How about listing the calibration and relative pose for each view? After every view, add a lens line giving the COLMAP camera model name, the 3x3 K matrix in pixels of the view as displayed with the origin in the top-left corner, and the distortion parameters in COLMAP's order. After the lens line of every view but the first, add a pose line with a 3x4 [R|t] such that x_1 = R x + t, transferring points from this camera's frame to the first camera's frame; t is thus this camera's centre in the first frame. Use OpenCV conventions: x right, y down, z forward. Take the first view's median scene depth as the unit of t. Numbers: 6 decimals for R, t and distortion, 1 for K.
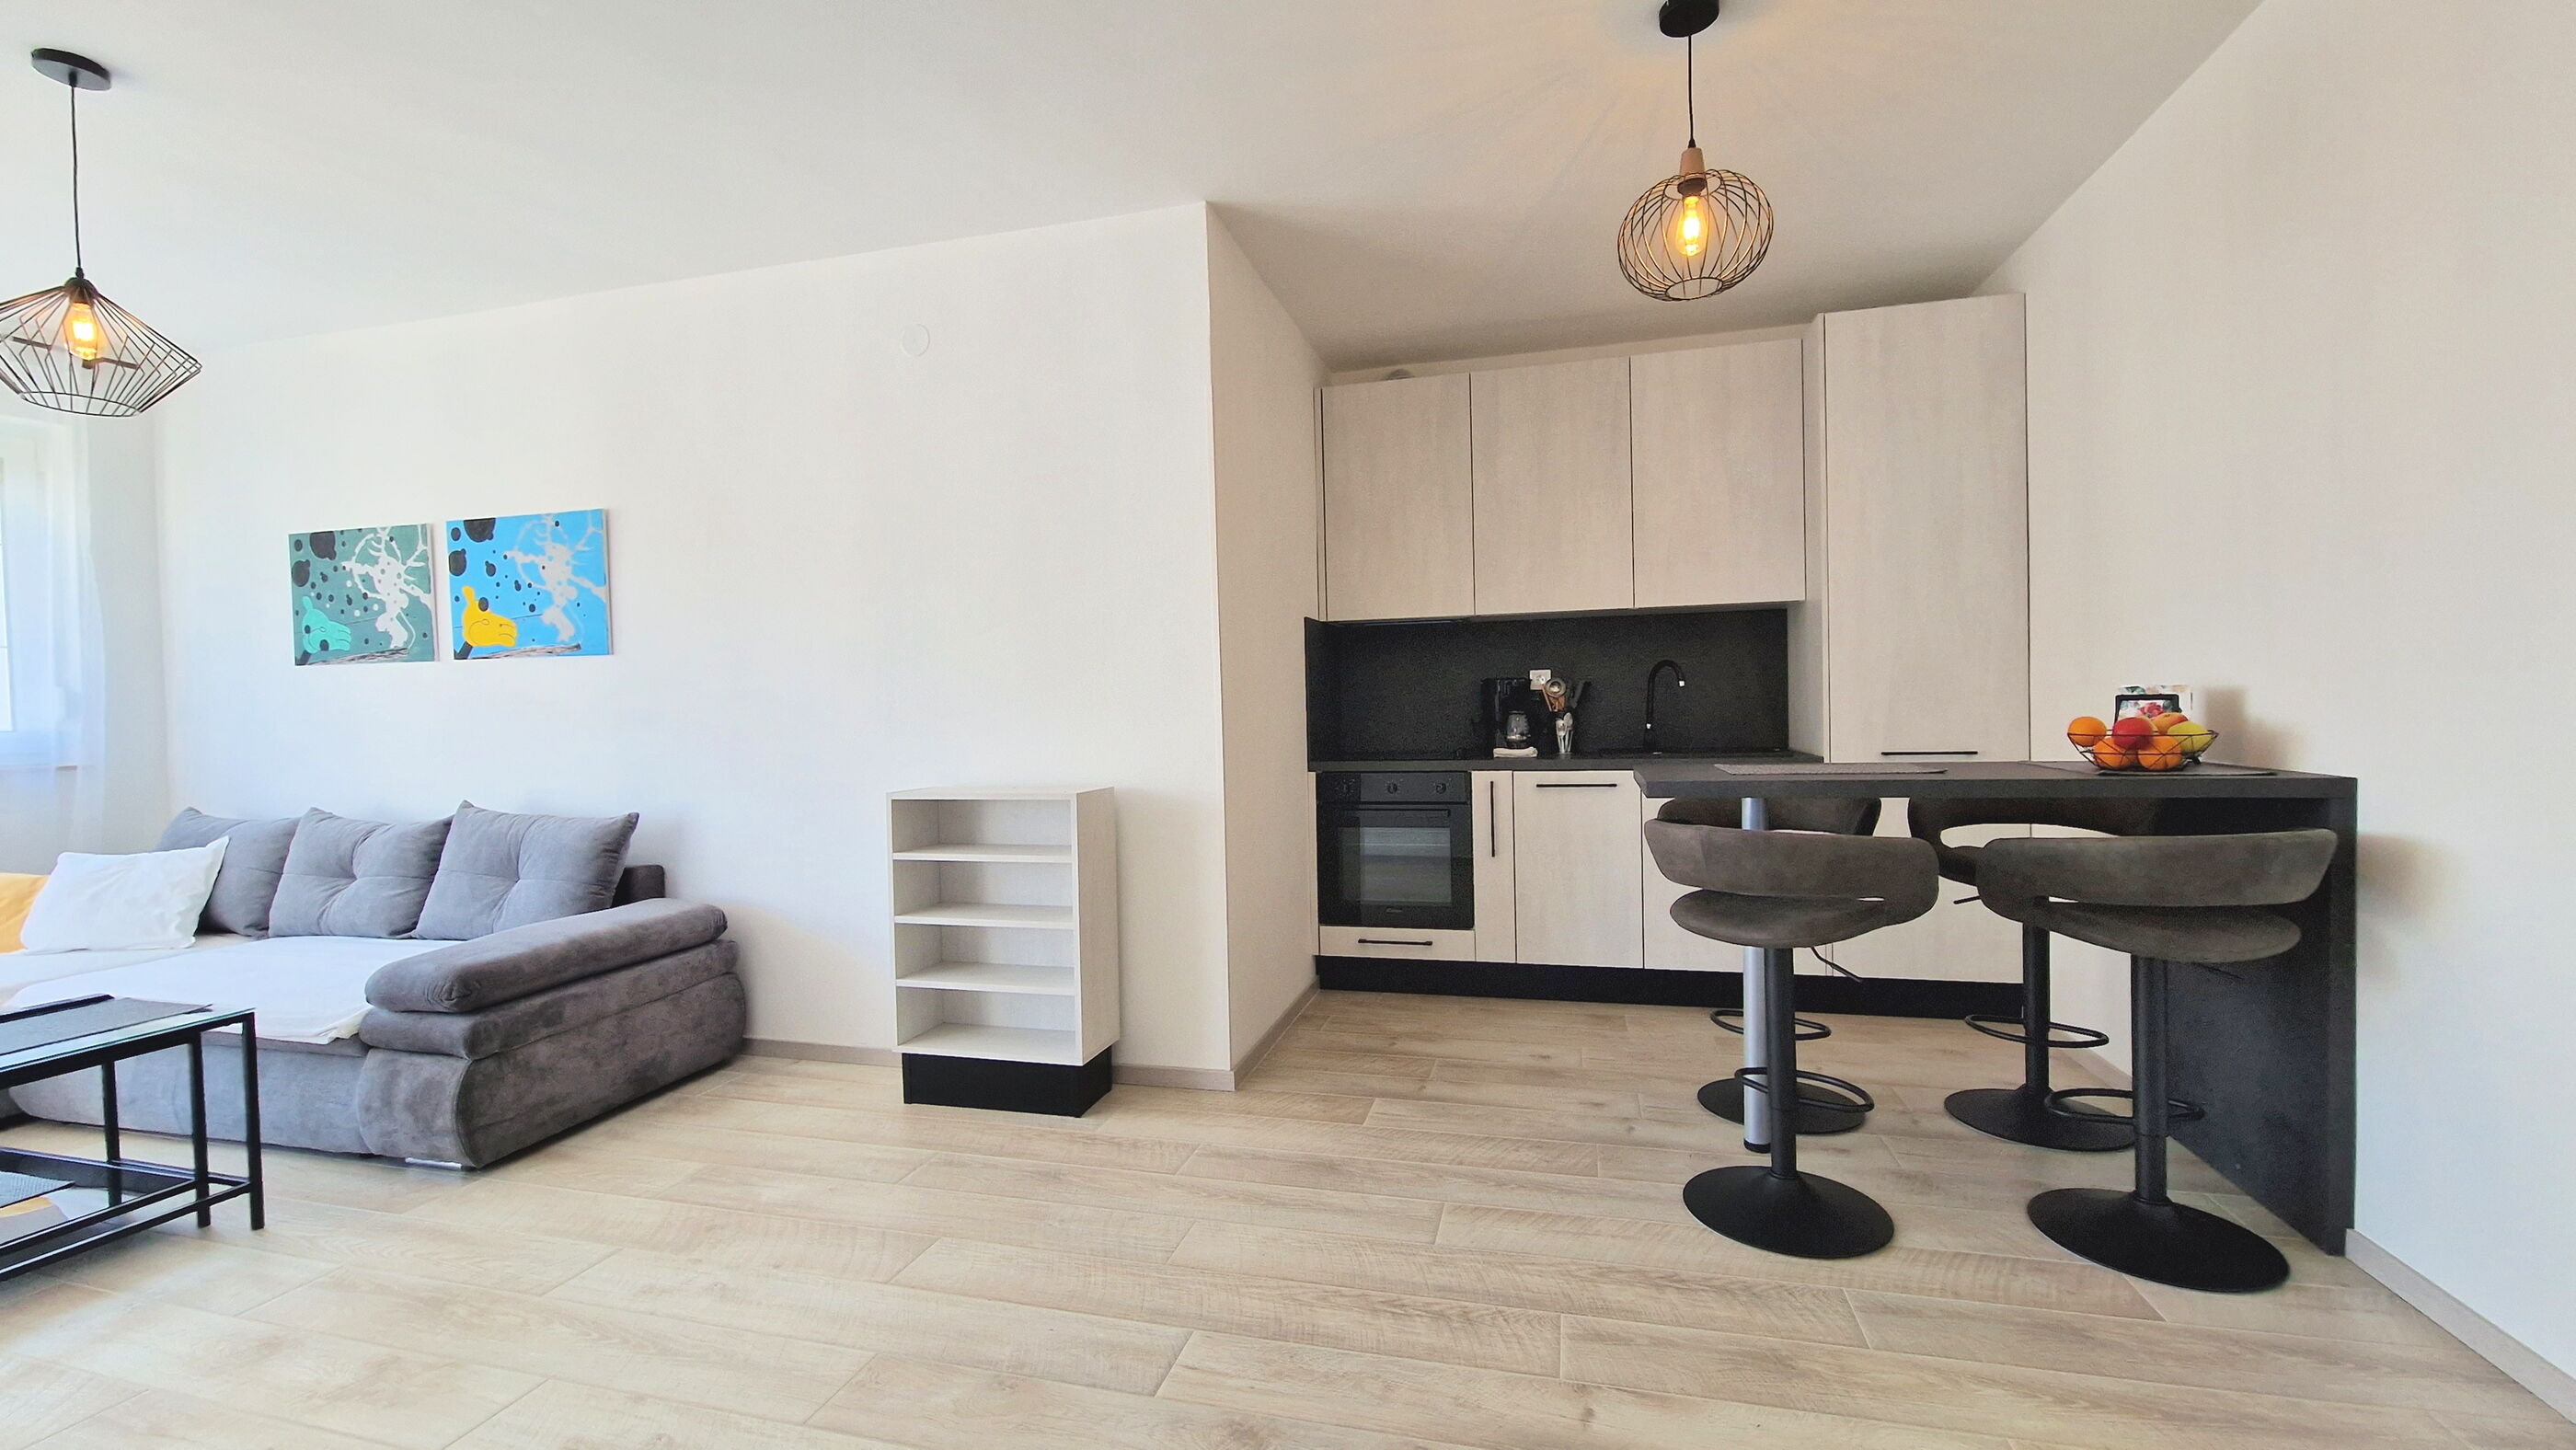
lens RADIAL K [[1052.5, 0, 1287.9], [0, 1052.5, 727.0], [0, 0, 1]] dist [-0.002437, -0.001240]
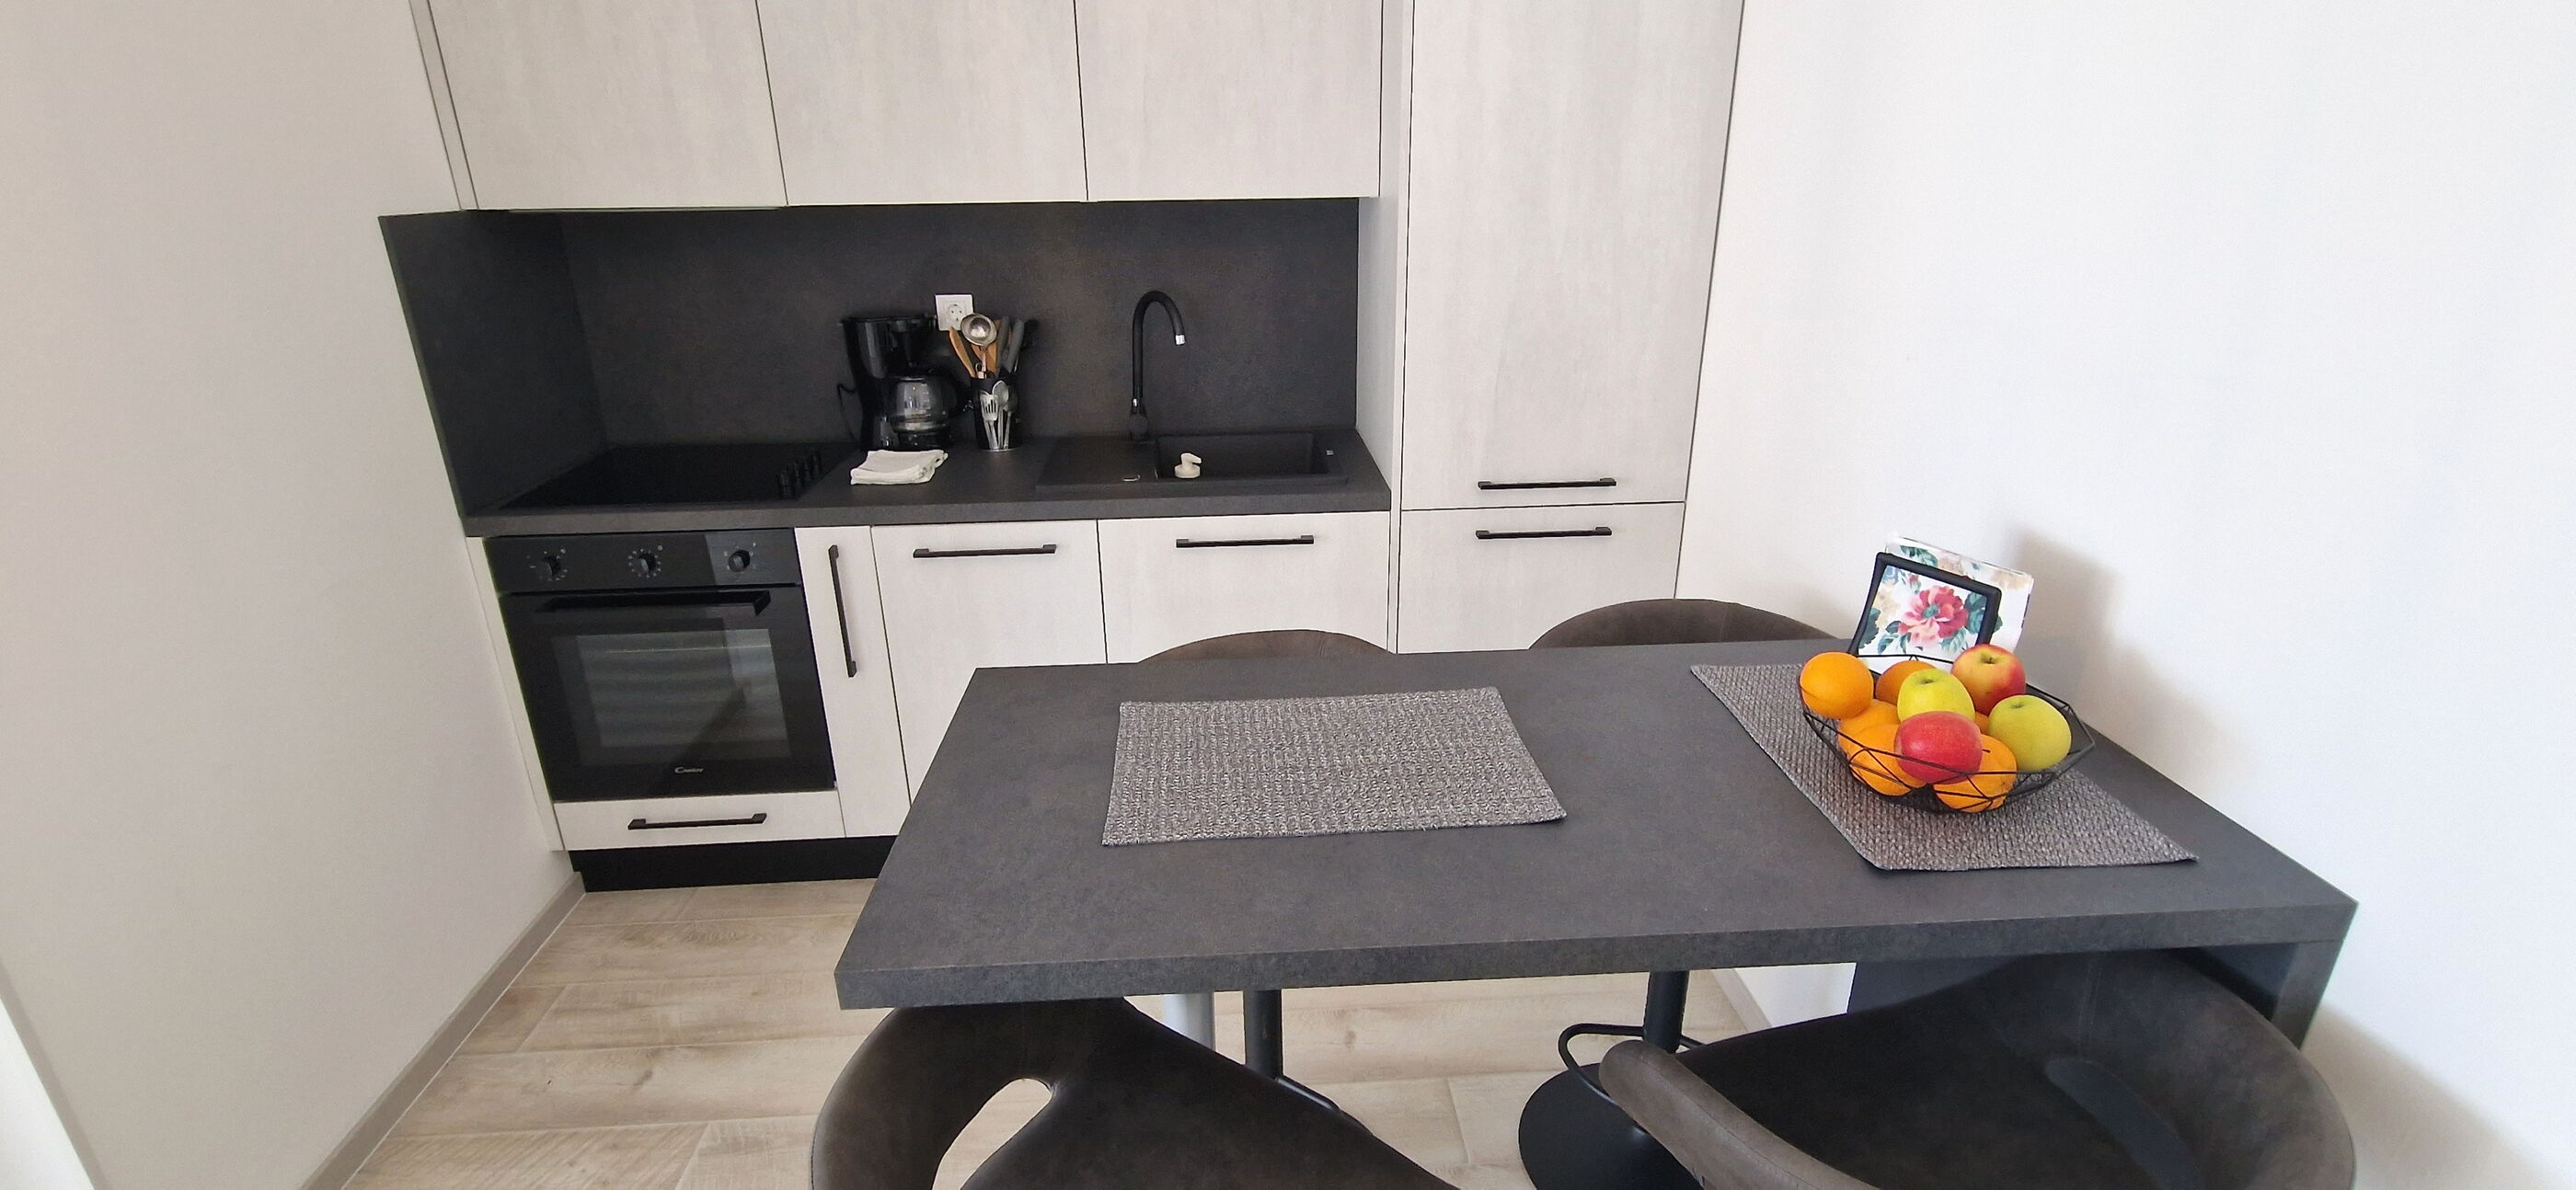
lens RADIAL K [[1169.3, 0, 1288.1], [0, 1169.3, 605.3], [0, 0, 1]] dist [-0.002115, -0.000174]
pose [[0.947246, -0.101831, 0.303901, 0.239279], [-0.005564, 0.942817, 0.333263, -0.126120], [-0.320460, -0.317373, 0.892513, 0.396913]]
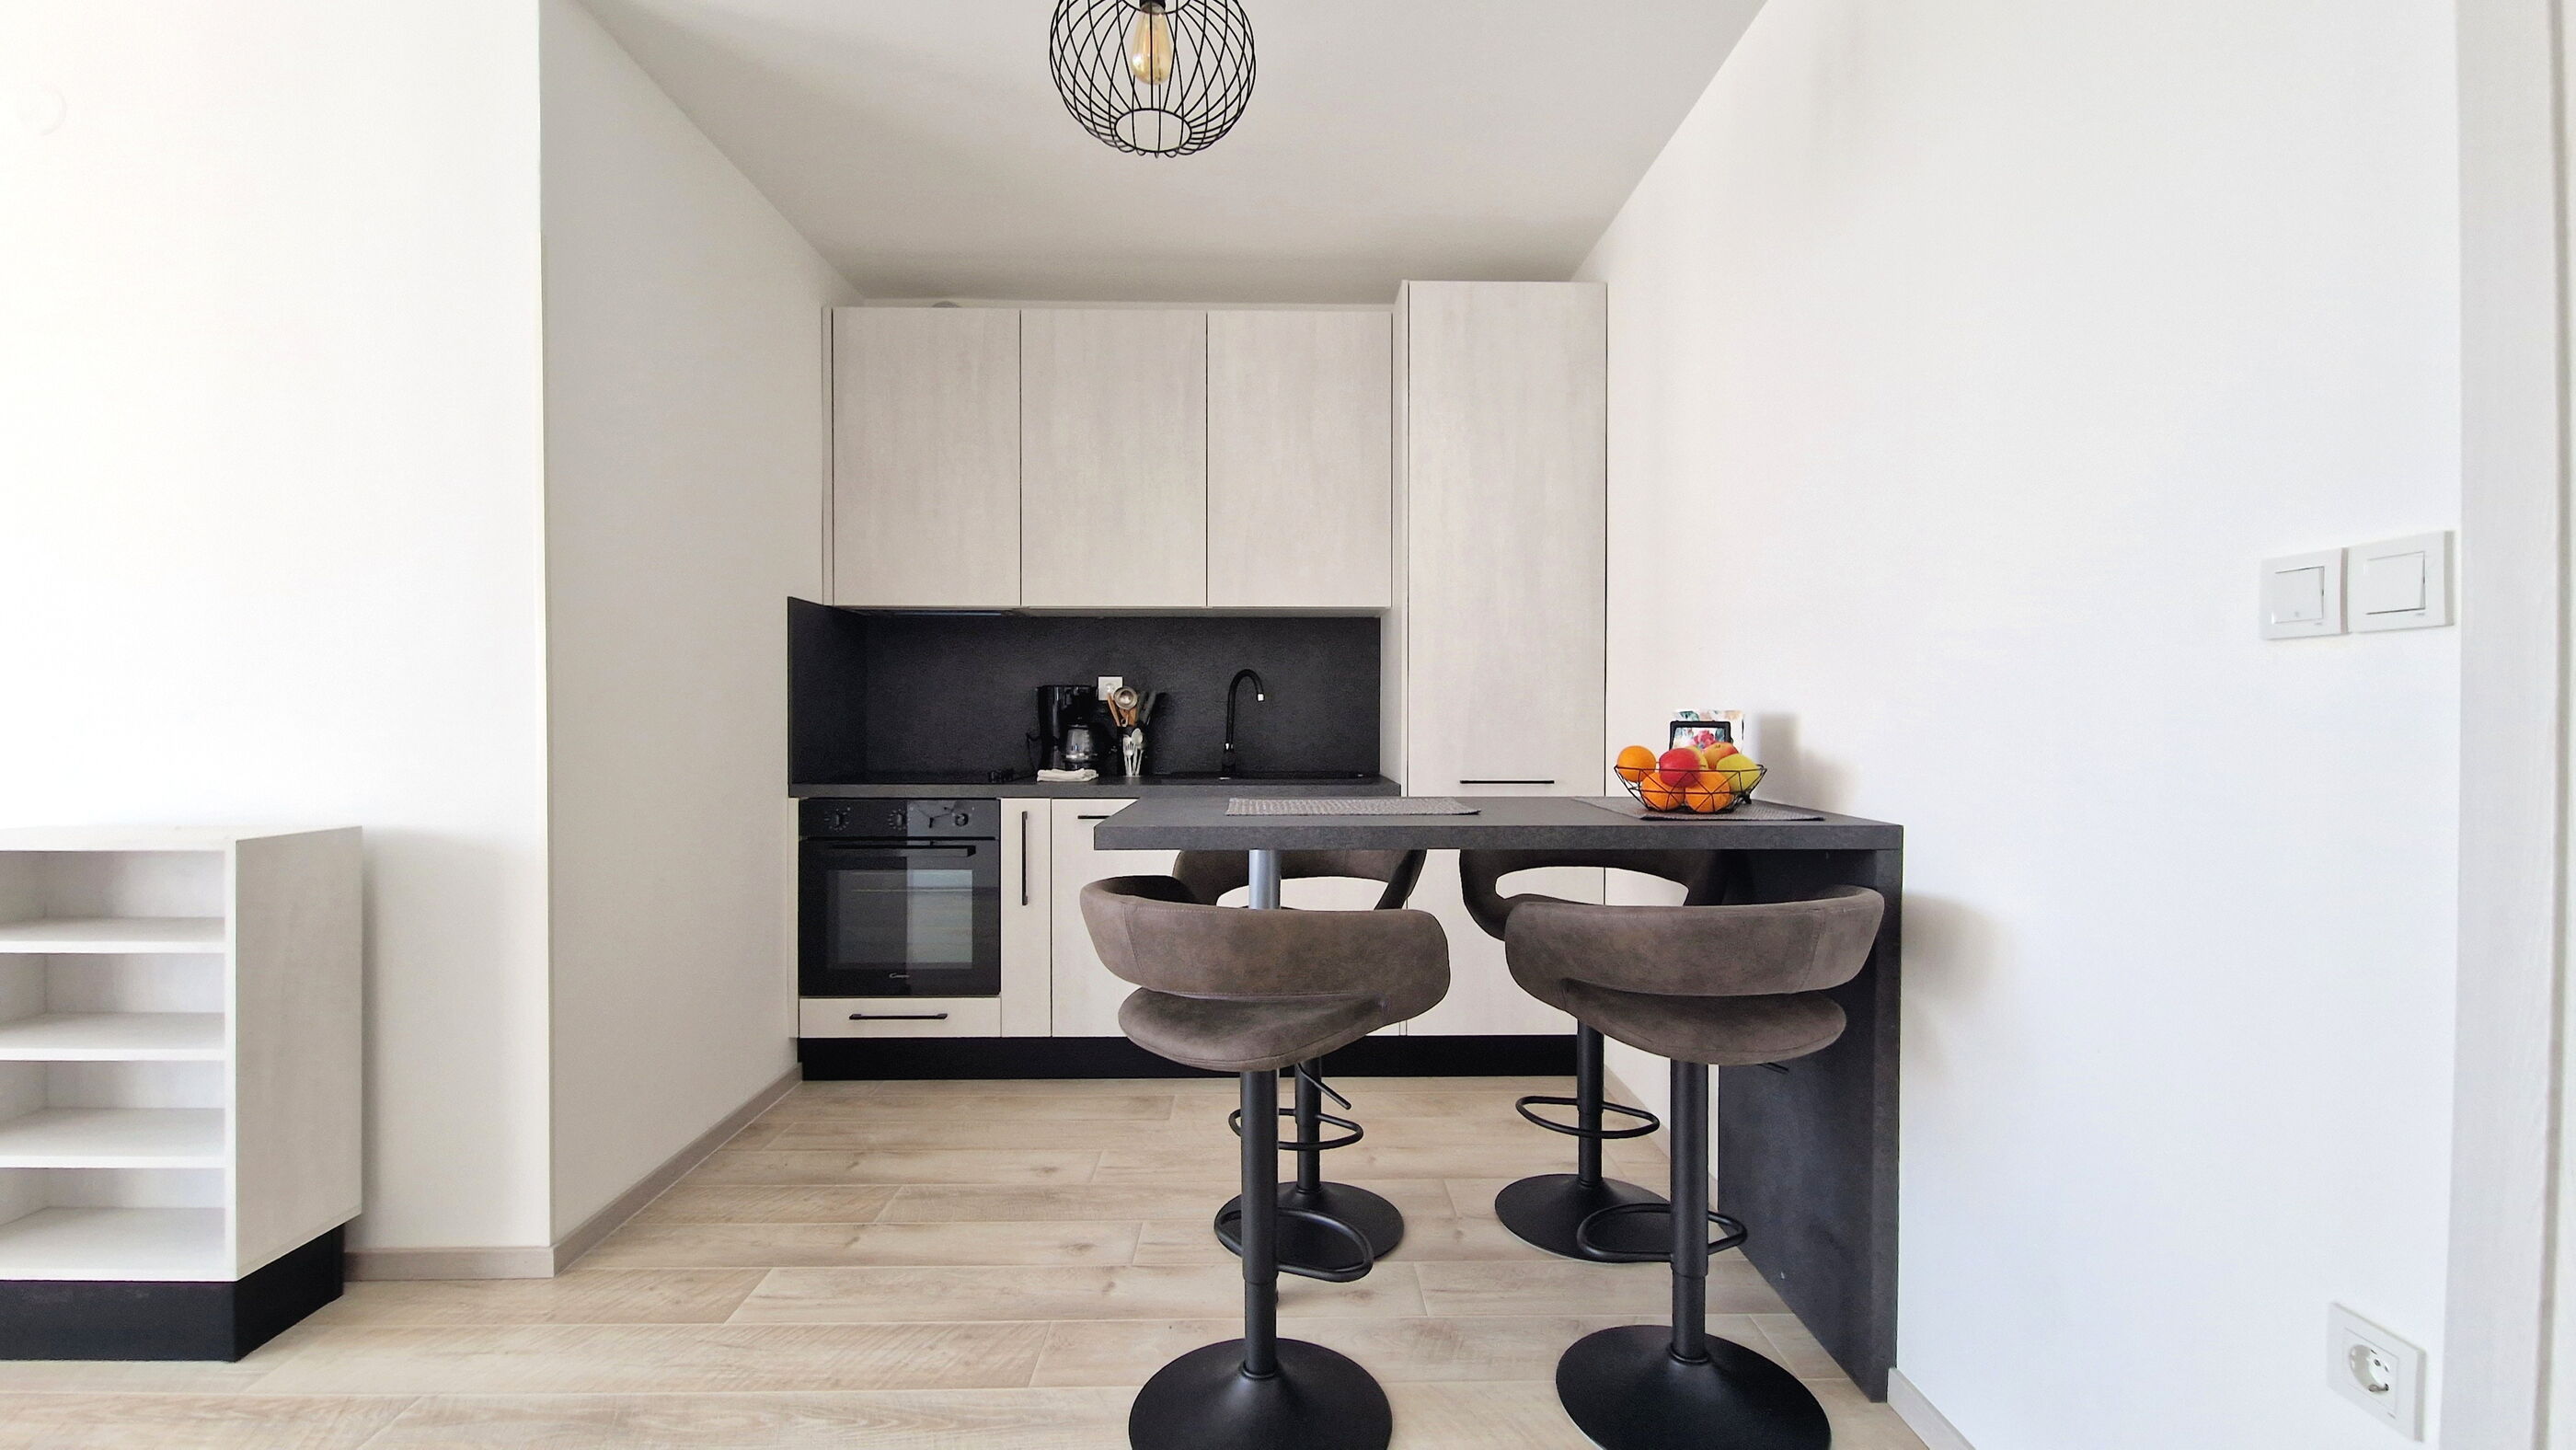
lens RADIAL K [[1052.5, 0, 1287.9], [0, 1052.5, 726.3], [0, 0, 1]] dist [-0.002437, -0.001240]
pose [[0.960930, 0.021962, 0.275919, 0.170550], [-0.018324, 0.999708, -0.015758, -0.004546], [-0.276185, 0.010086, 0.961052, 0.178123]]
